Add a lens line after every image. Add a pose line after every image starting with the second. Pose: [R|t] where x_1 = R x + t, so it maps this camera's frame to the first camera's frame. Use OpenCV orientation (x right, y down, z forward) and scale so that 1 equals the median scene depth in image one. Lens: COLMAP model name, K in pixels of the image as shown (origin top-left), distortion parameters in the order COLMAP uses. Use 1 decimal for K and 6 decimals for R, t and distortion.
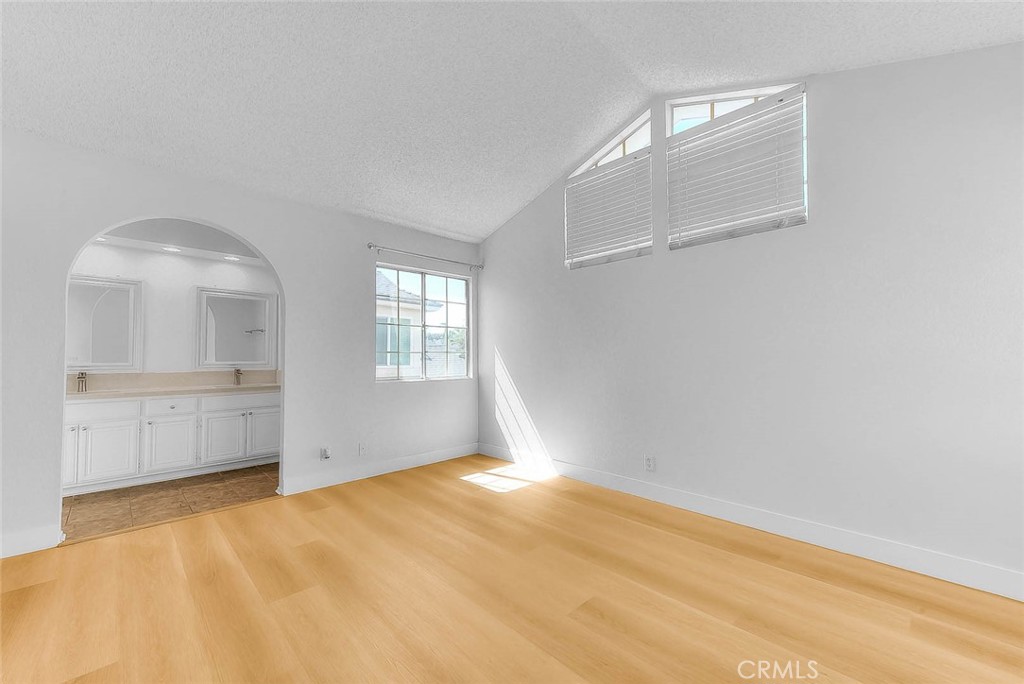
lens RADIAL K [[406.1, 0, 513.2], [0, 406.1, 343.7], [0, 0, 1]] dist [0.014096, -0.000254]
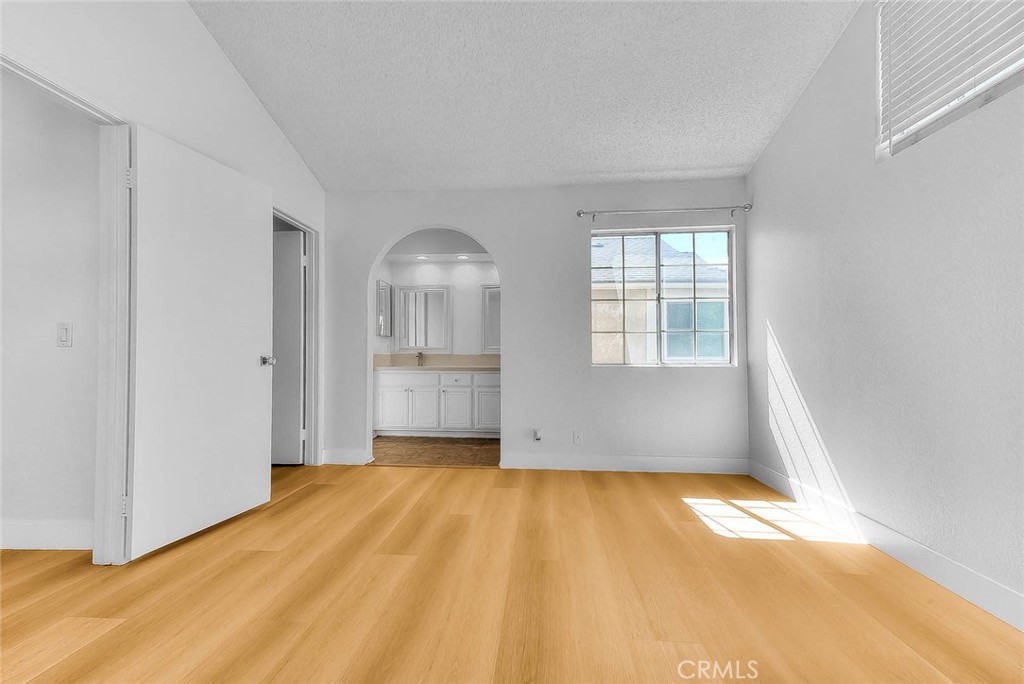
lens RADIAL K [[406.1, 0, 509.4], [0, 406.1, 346.9], [0, 0, 1]] dist [0.014096, -0.000254]
pose [[0.656499, -0.010929, -0.754248, 0.221102], [0.023202, 0.999714, 0.005710, 0.045849], [0.753970, -0.021249, 0.656565, 0.287786]]
